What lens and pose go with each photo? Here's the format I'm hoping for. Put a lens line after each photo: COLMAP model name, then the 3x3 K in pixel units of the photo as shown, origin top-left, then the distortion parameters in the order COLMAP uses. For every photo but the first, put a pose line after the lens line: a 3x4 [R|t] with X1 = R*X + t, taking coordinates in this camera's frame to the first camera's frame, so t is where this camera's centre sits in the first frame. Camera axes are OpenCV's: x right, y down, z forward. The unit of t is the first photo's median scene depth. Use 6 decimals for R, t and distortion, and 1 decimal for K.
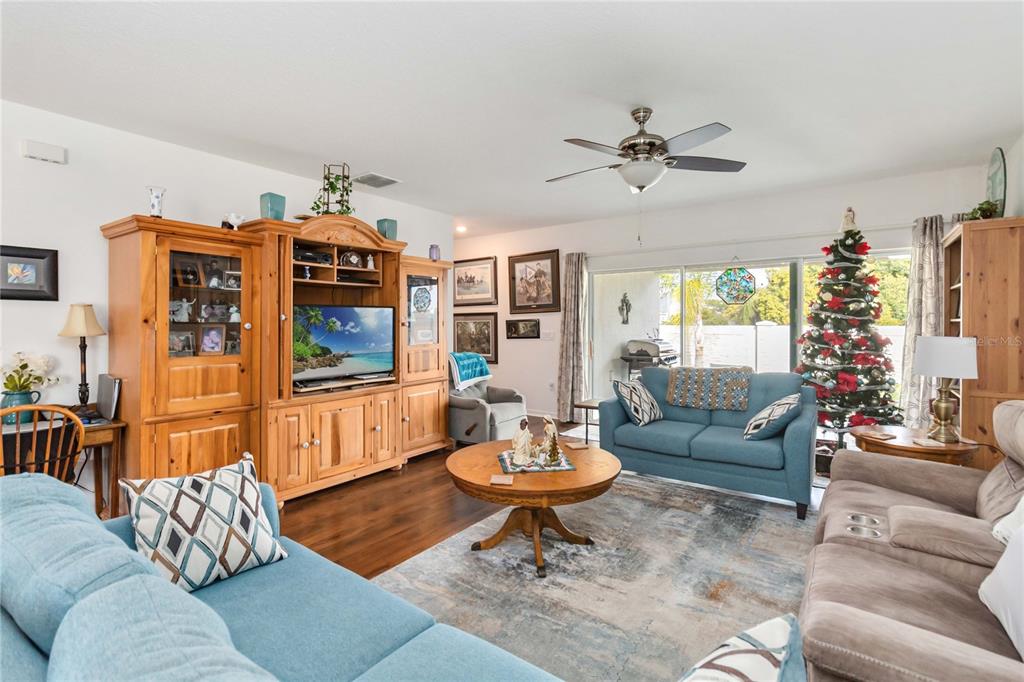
lens RADIAL K [[481.9, 0, 510.5], [0, 481.9, 327.1], [0, 0, 1]] dist [0.000877, 0.000154]
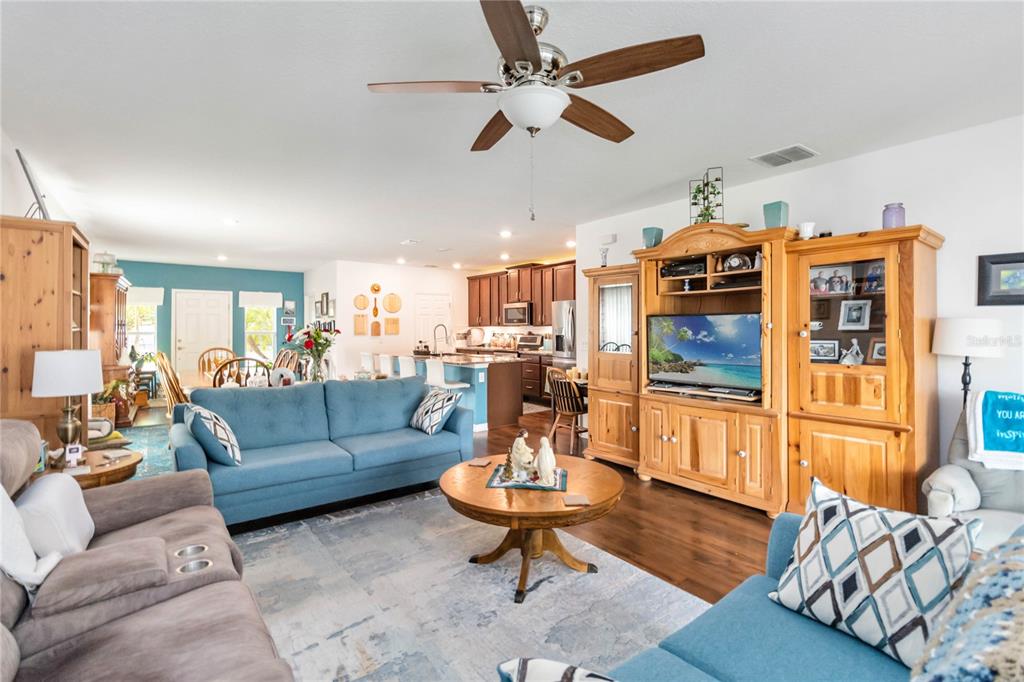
lens RADIAL K [[481.9, 0, 510.5], [0, 481.9, 327.1], [0, 0, 1]] dist [0.000877, 0.000154]
pose [[-0.296408, 0.002948, -0.955057, 0.735987], [0.000251, 0.999995, 0.003009, -0.021490], [0.955061, 0.000652, -0.296407, 0.939595]]
